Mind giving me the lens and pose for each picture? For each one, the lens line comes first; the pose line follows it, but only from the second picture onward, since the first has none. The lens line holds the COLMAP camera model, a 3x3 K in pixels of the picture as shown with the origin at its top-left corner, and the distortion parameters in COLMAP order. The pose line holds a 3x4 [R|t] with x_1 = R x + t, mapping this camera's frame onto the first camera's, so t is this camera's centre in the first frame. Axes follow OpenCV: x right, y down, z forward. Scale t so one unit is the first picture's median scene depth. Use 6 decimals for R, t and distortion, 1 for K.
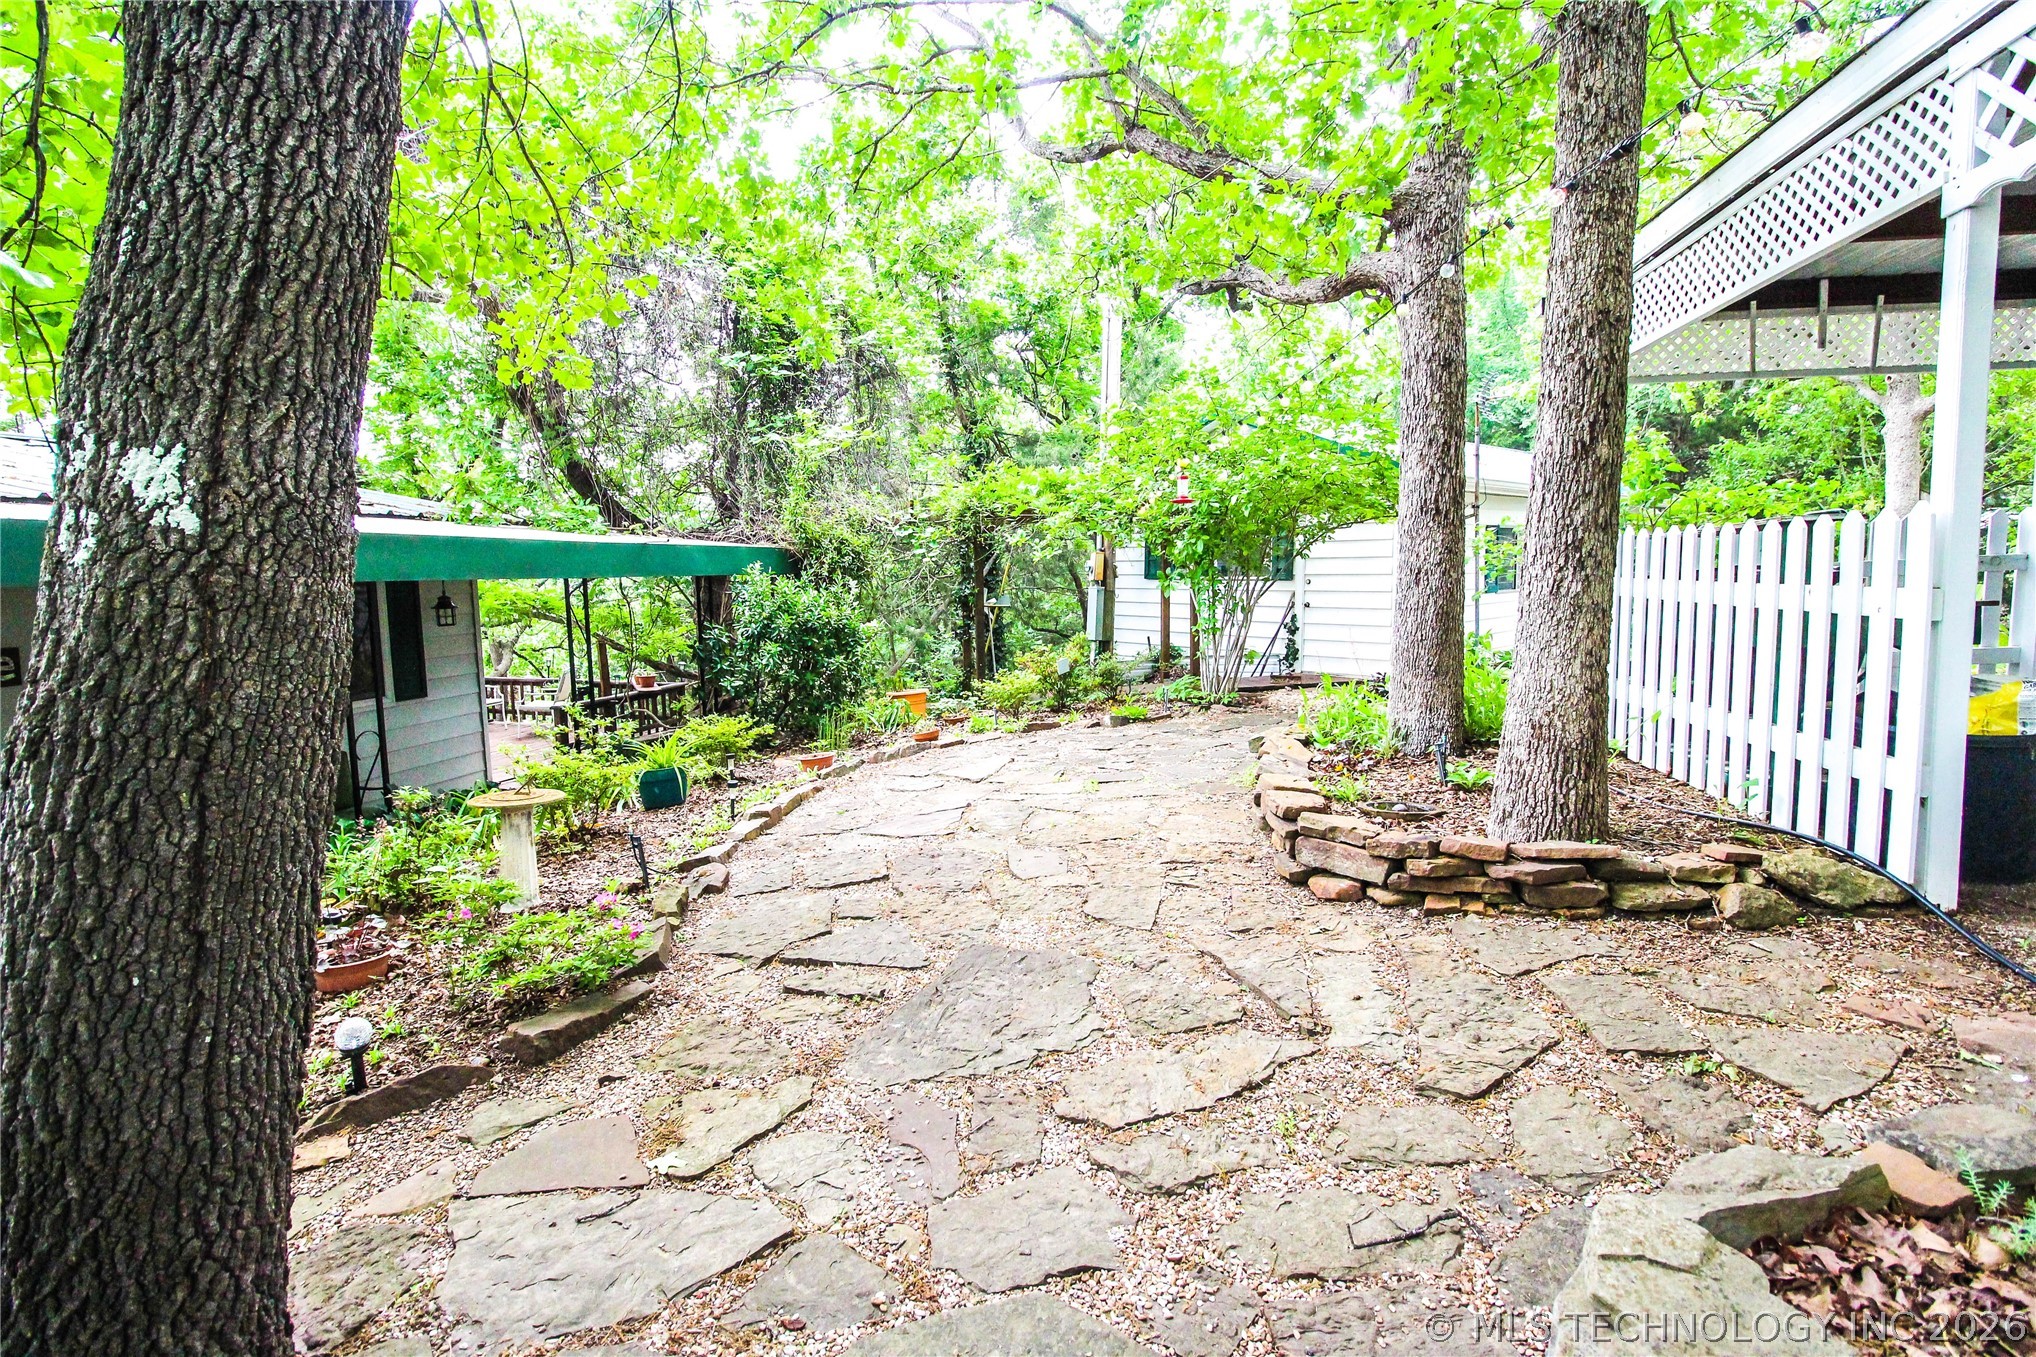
lens RADIAL K [[924.4, 0, 1019.8], [0, 924.4, 664.2], [0, 0, 1]] dist [-0.024470, -0.000652]
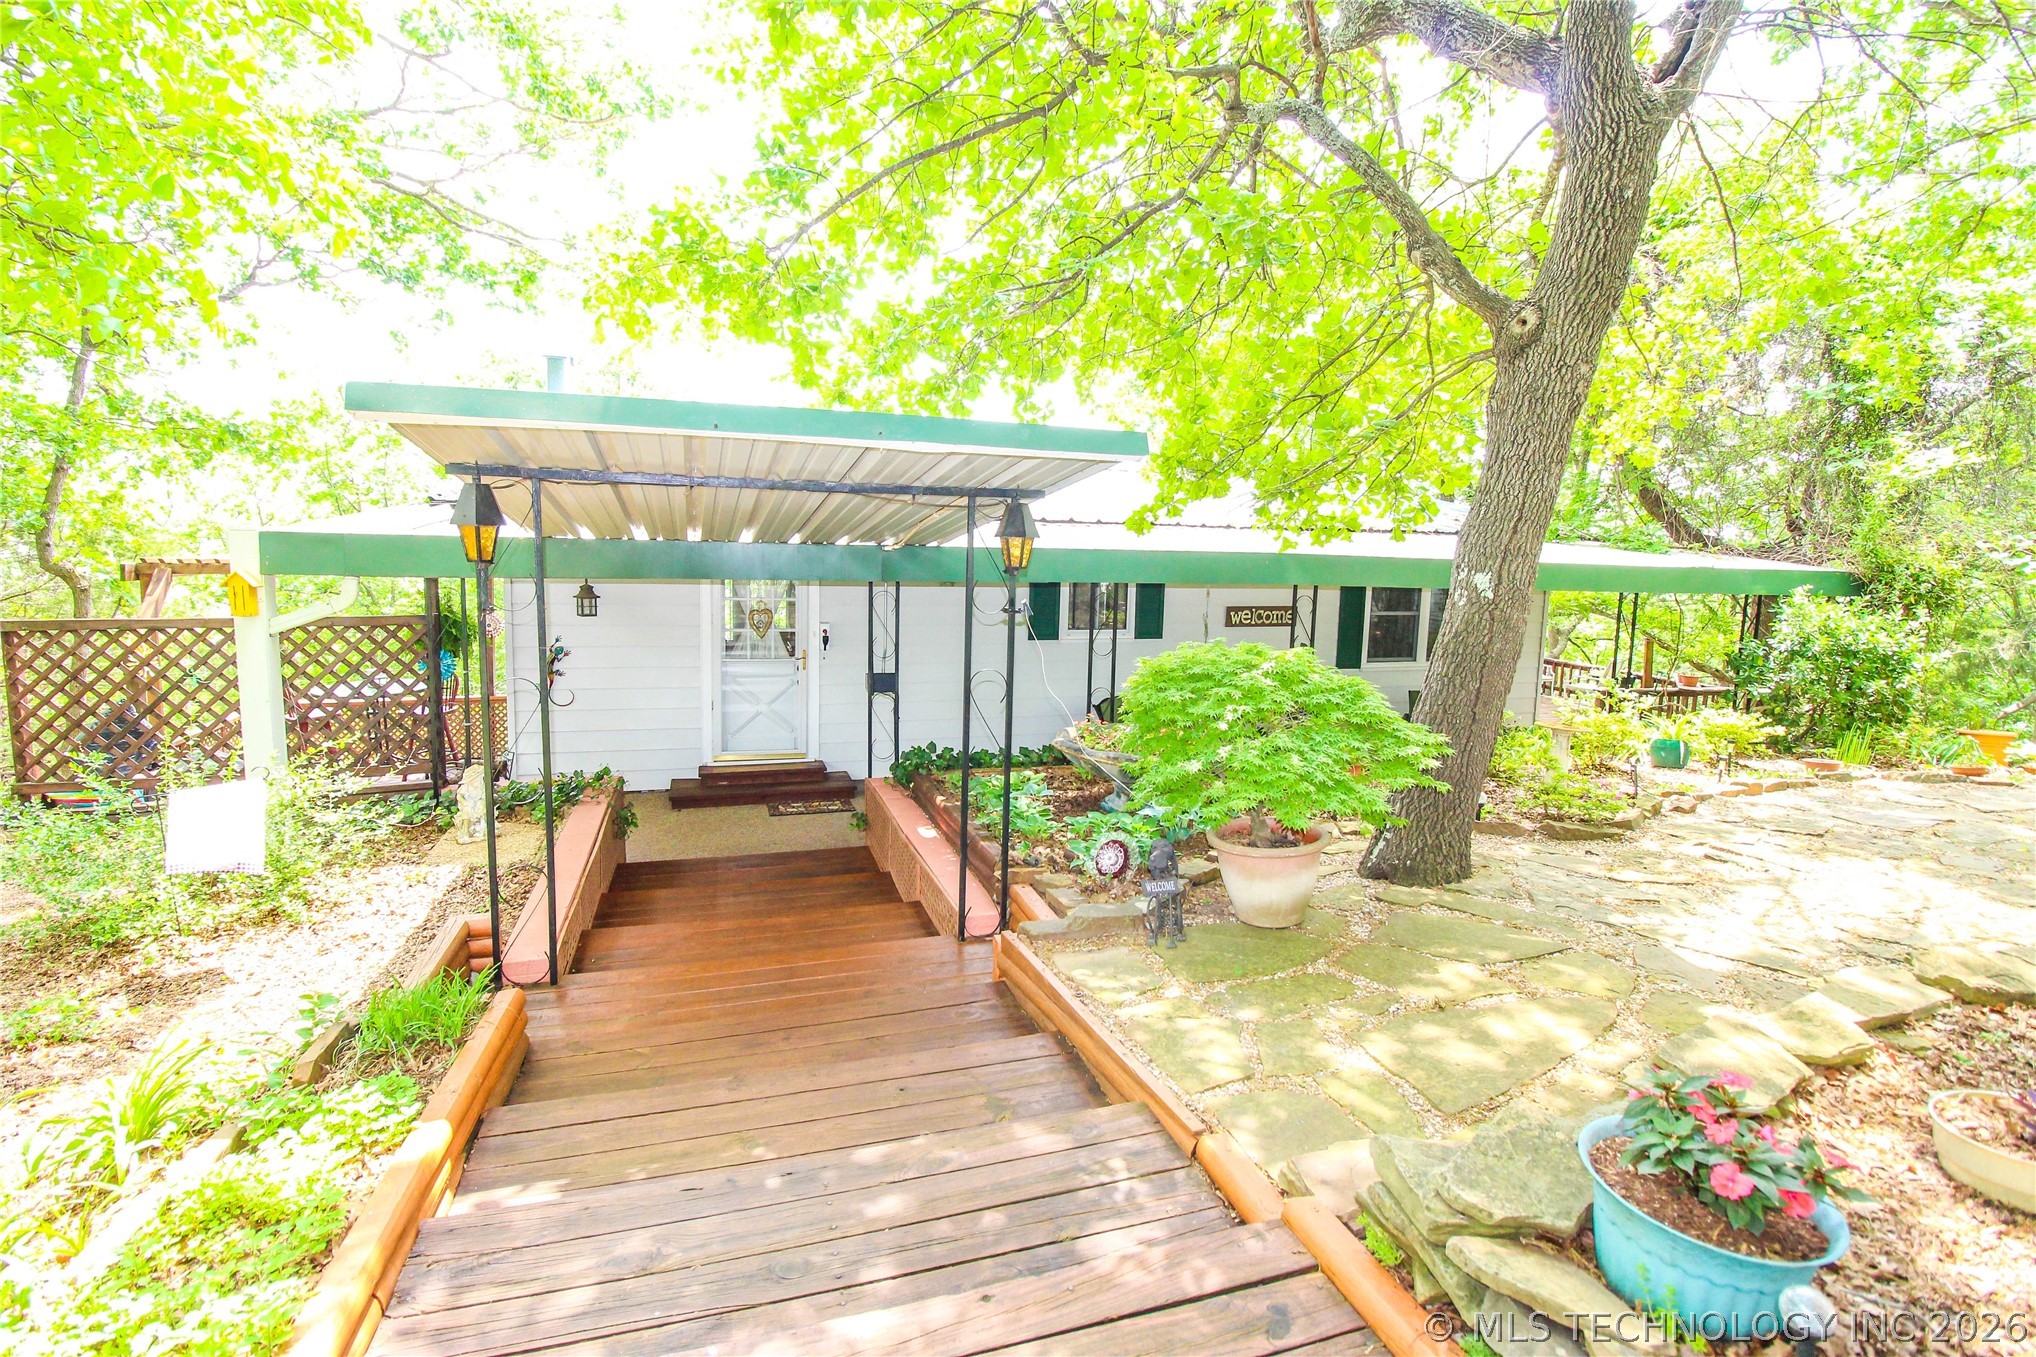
lens RADIAL K [[924.4, 0, 1007.4], [0, 924.4, 645.3], [0, 0, 1]] dist [-0.024470, -0.000652]
pose [[0.490484, 0.121079, -0.862998, 0.174513], [-0.122738, 0.990028, 0.069144, 0.002136], [0.862763, 0.072009, 0.500454, -0.333033]]
